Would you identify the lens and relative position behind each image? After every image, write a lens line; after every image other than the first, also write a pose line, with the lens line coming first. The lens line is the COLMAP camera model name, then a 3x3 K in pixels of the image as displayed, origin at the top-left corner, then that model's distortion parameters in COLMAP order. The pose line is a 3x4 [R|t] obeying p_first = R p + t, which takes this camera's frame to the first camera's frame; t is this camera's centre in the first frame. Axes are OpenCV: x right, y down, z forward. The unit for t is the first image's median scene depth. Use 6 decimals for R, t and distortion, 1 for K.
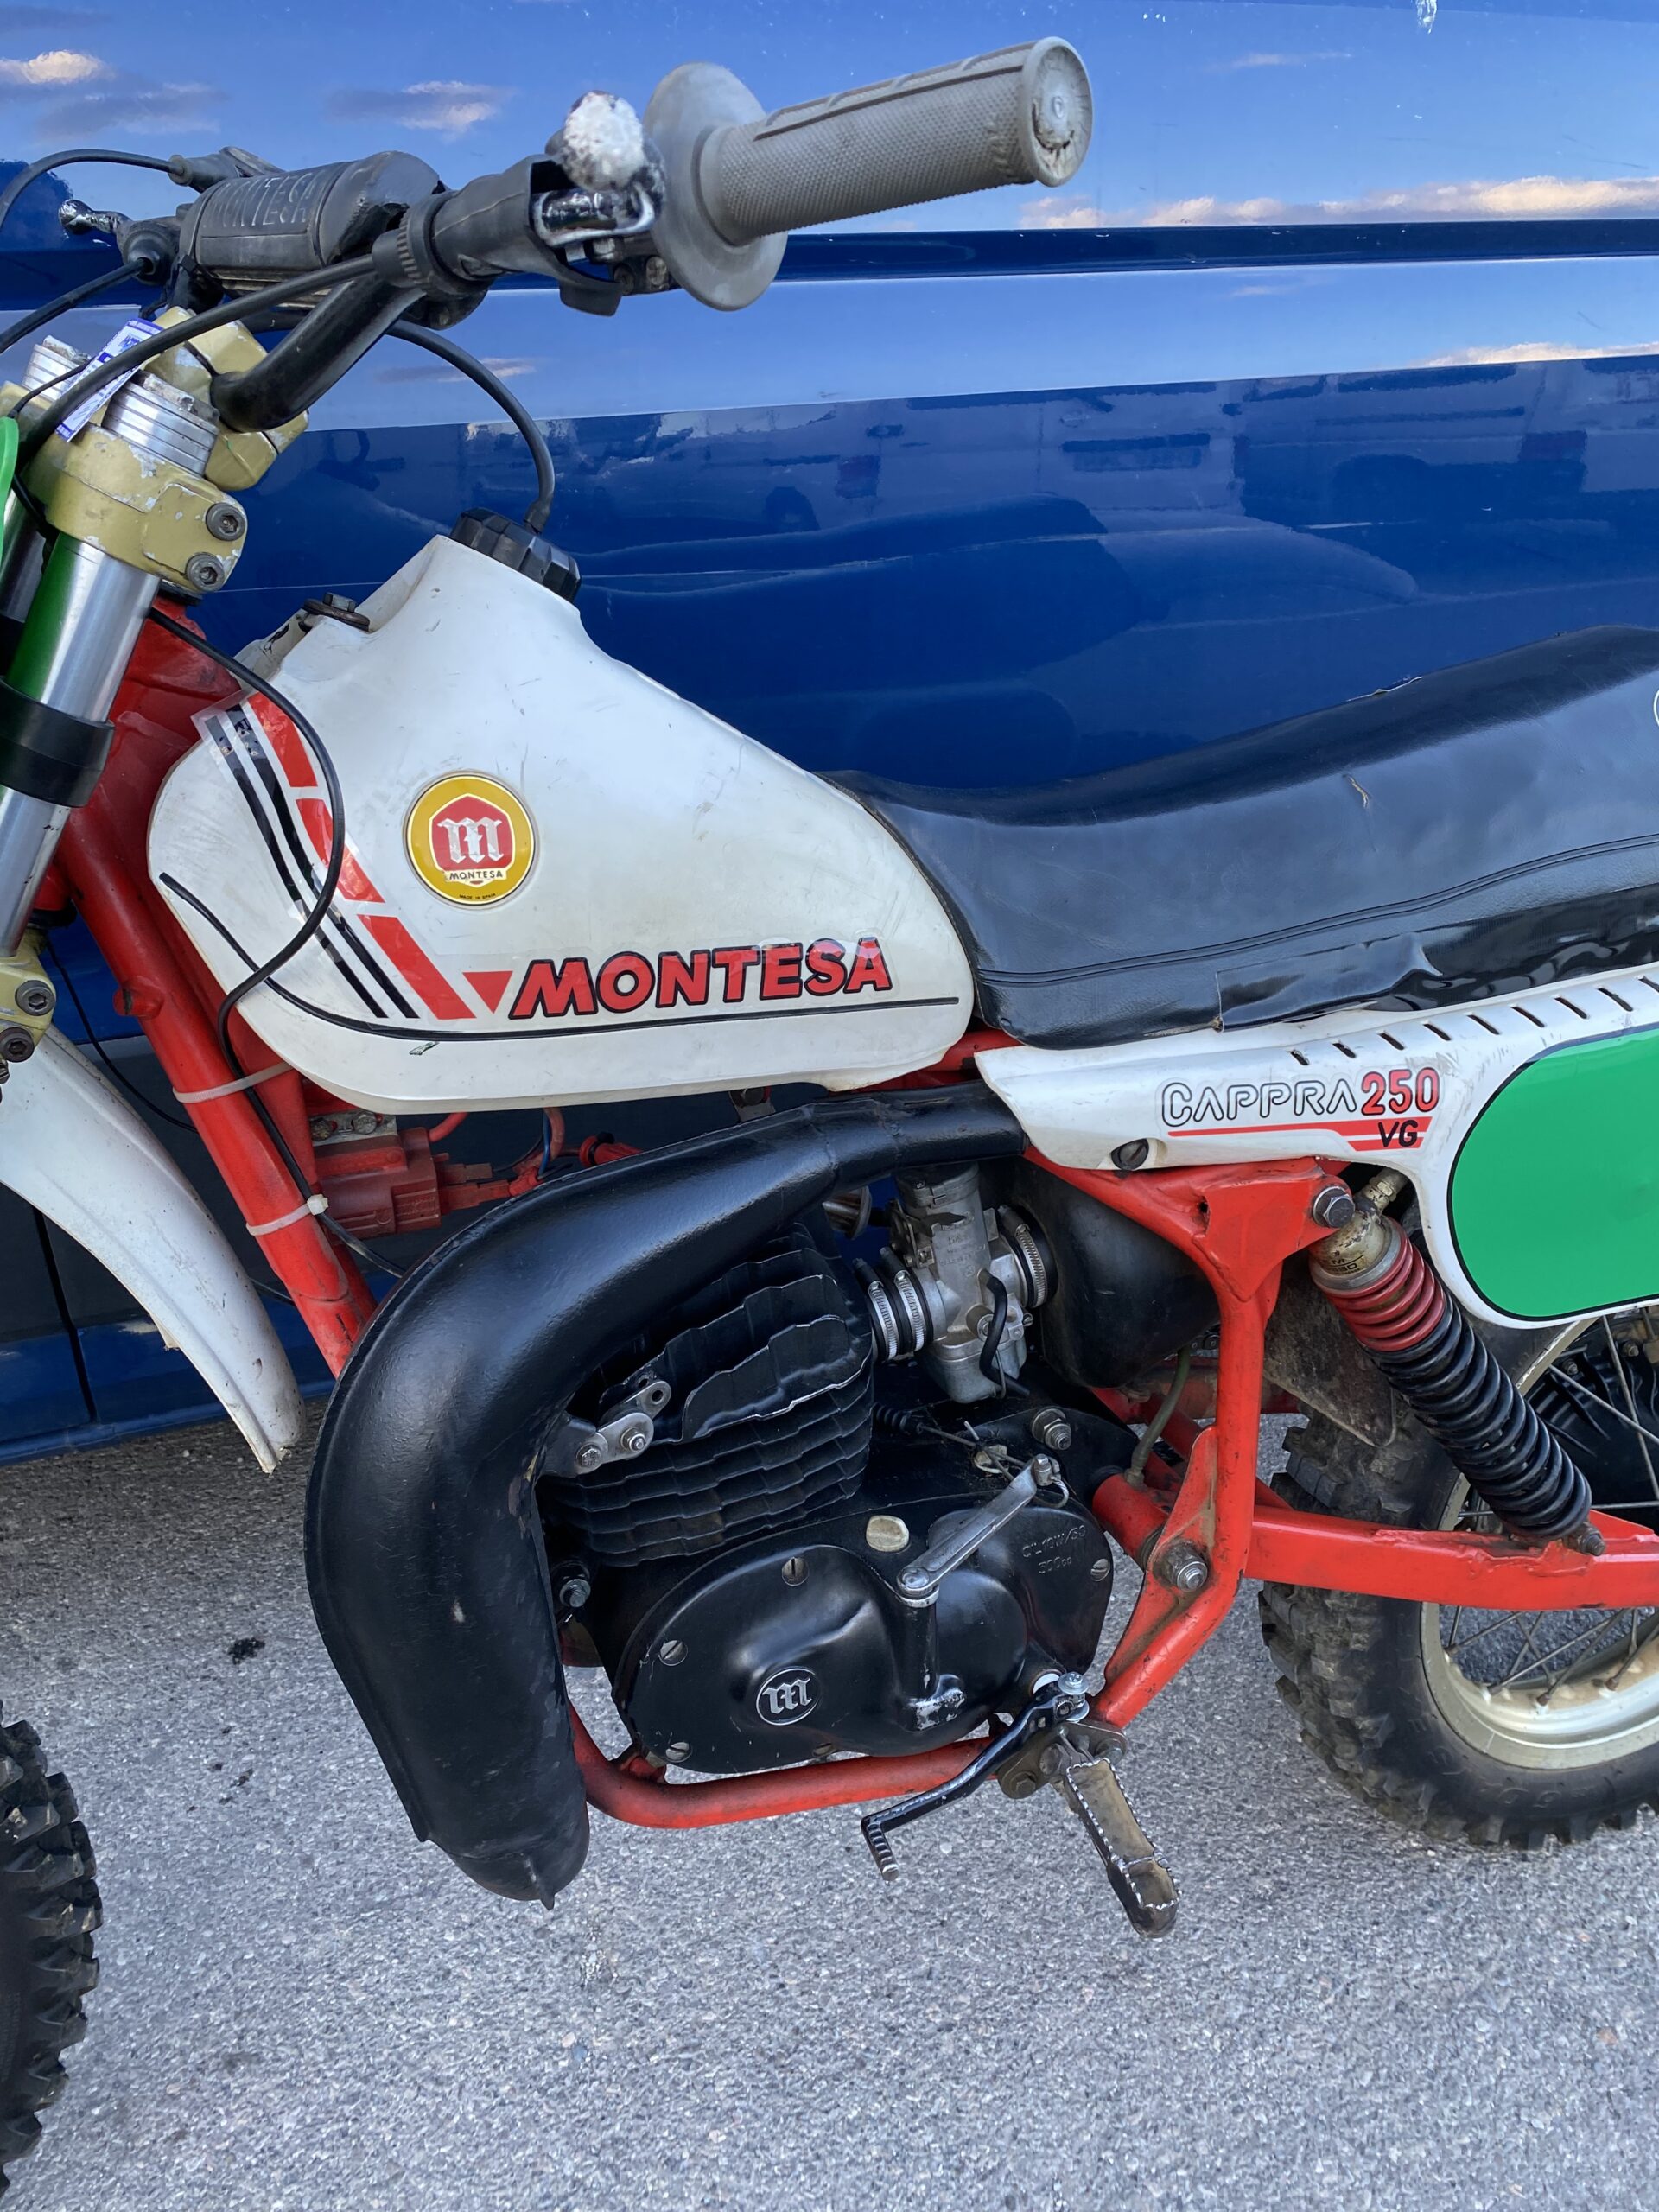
lens RADIAL K [[1640.1, 0, 834.8], [0, 1640.1, 1112.7], [0, 0, 1]] dist [0.020006, -0.013531]
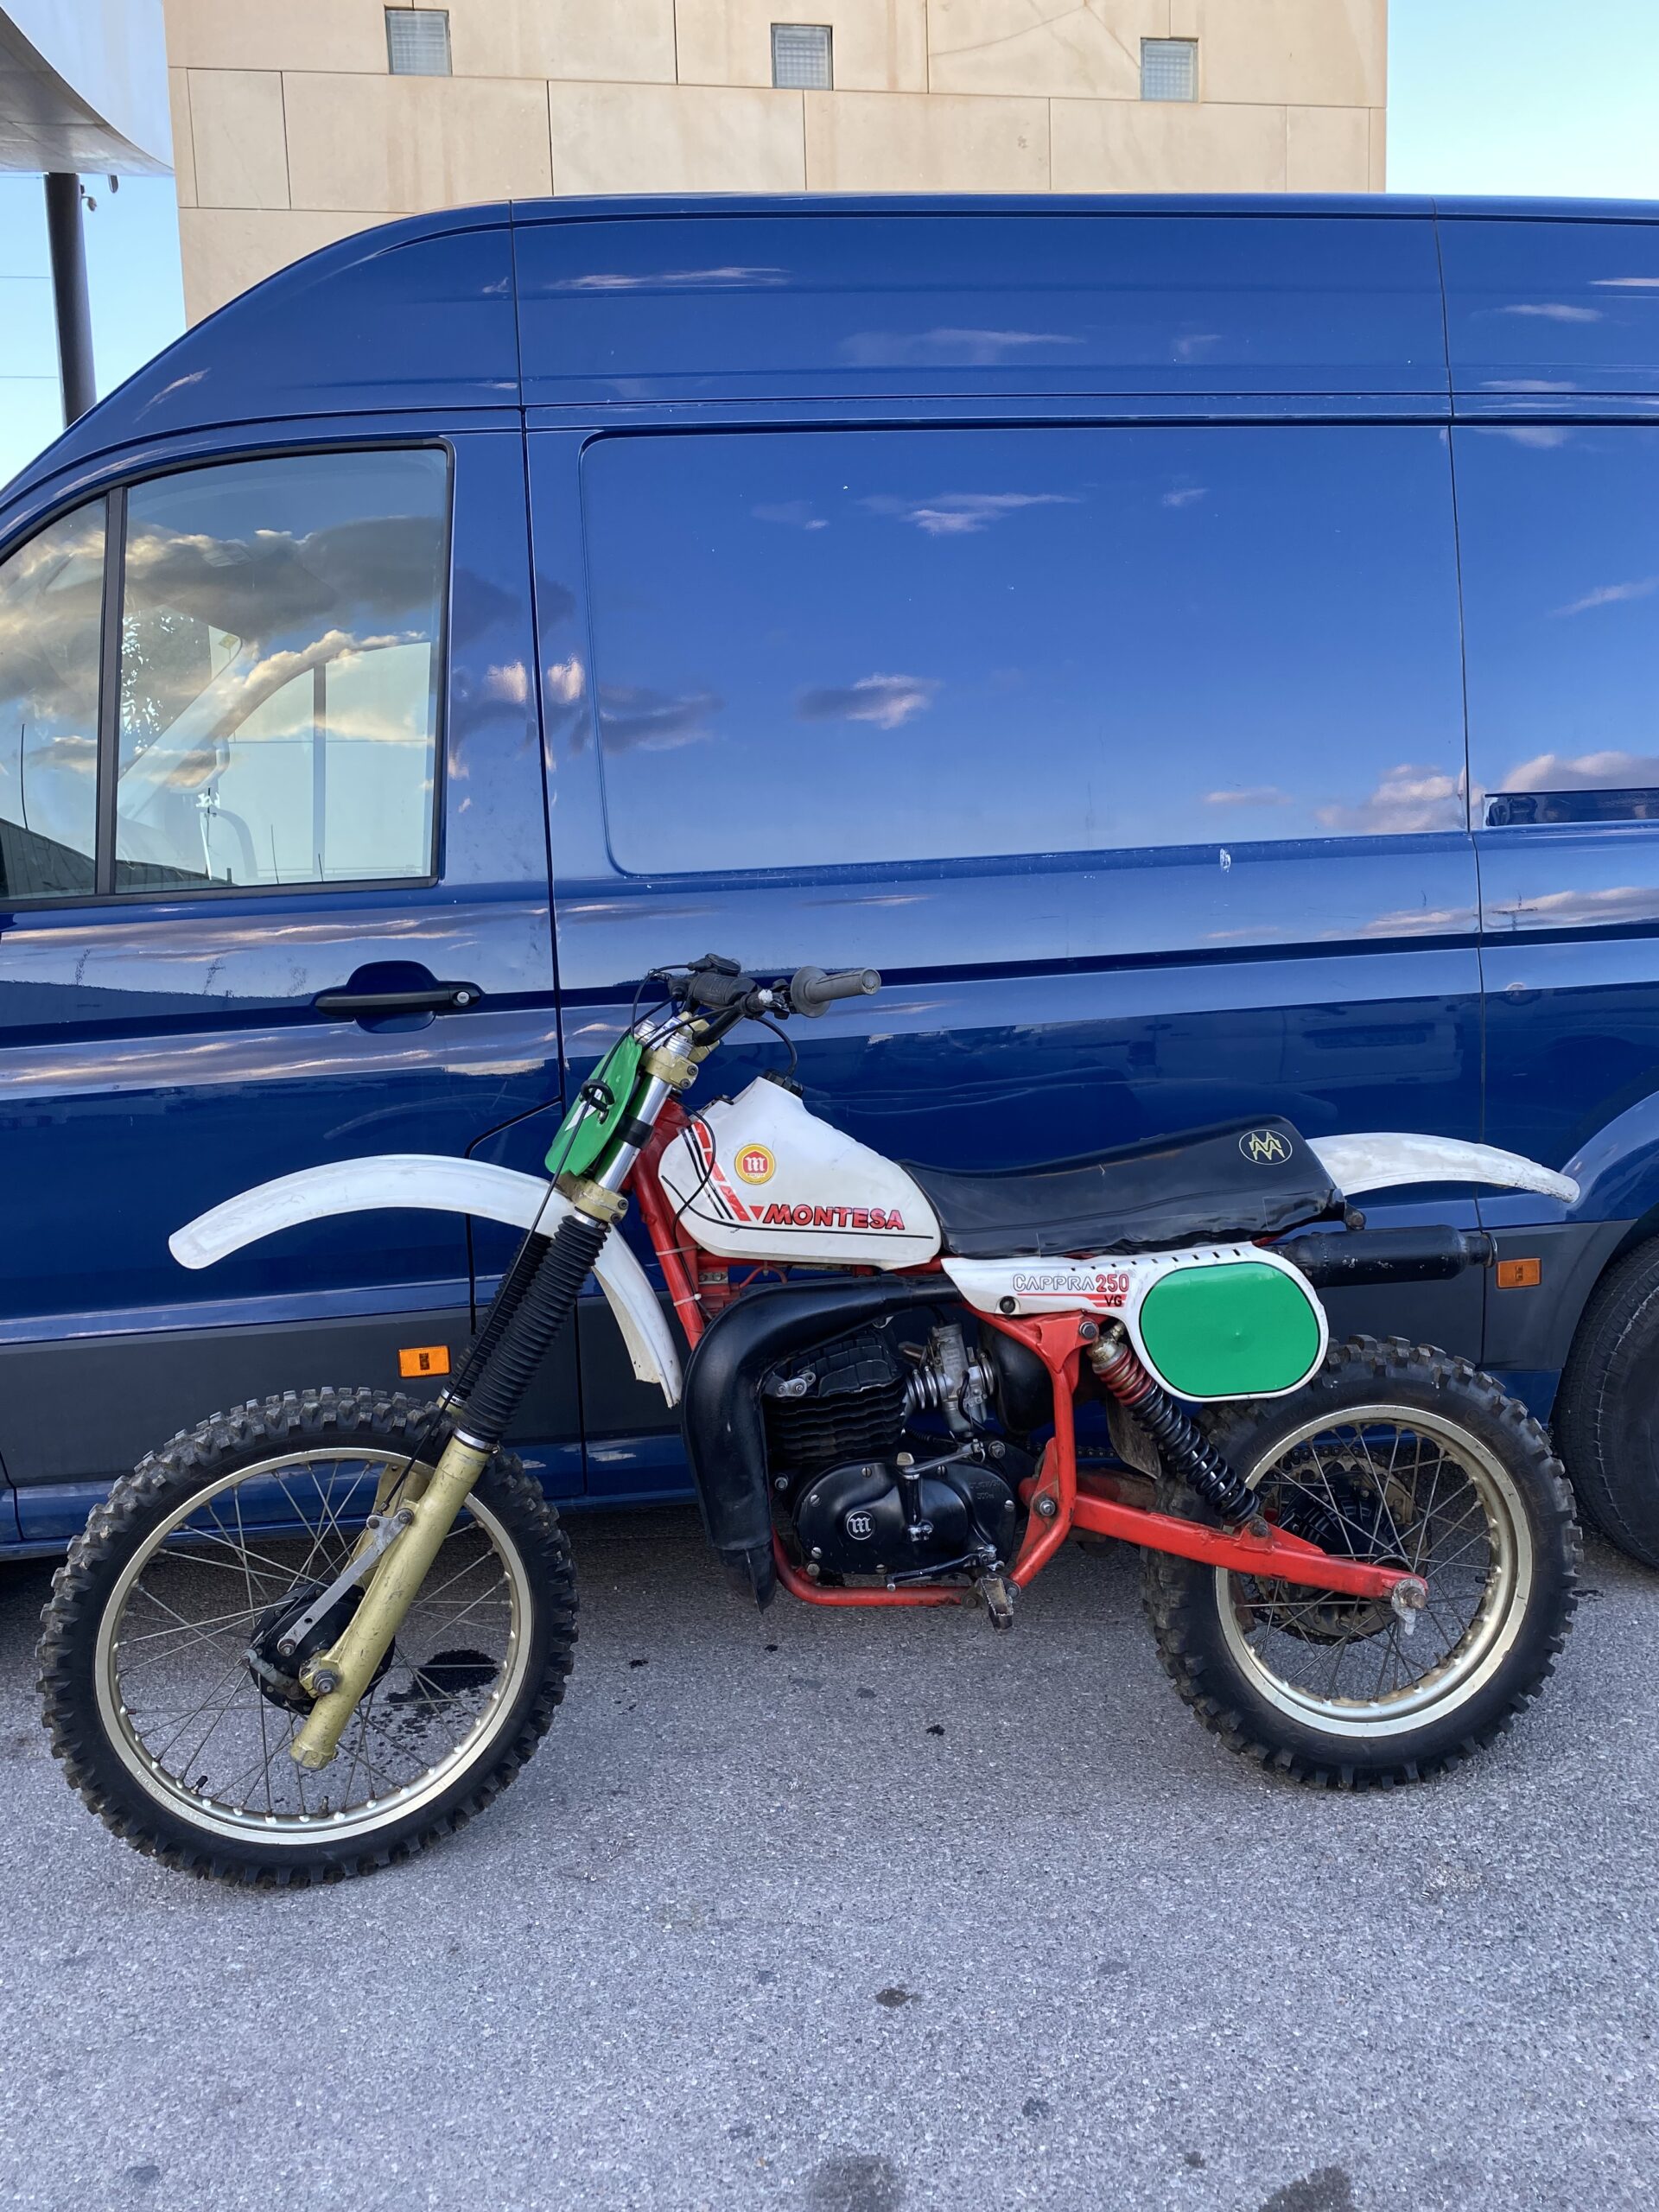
lens RADIAL K [[1640.1, 0, 831.5], [0, 1640.1, 1112.4], [0, 0, 1]] dist [0.020006, -0.013531]
pose [[0.968068, -0.002637, -0.250673, 0.593616], [-0.080188, 0.944150, -0.319611, 0.613181], [0.237515, 0.329506, 0.913790, -1.568788]]
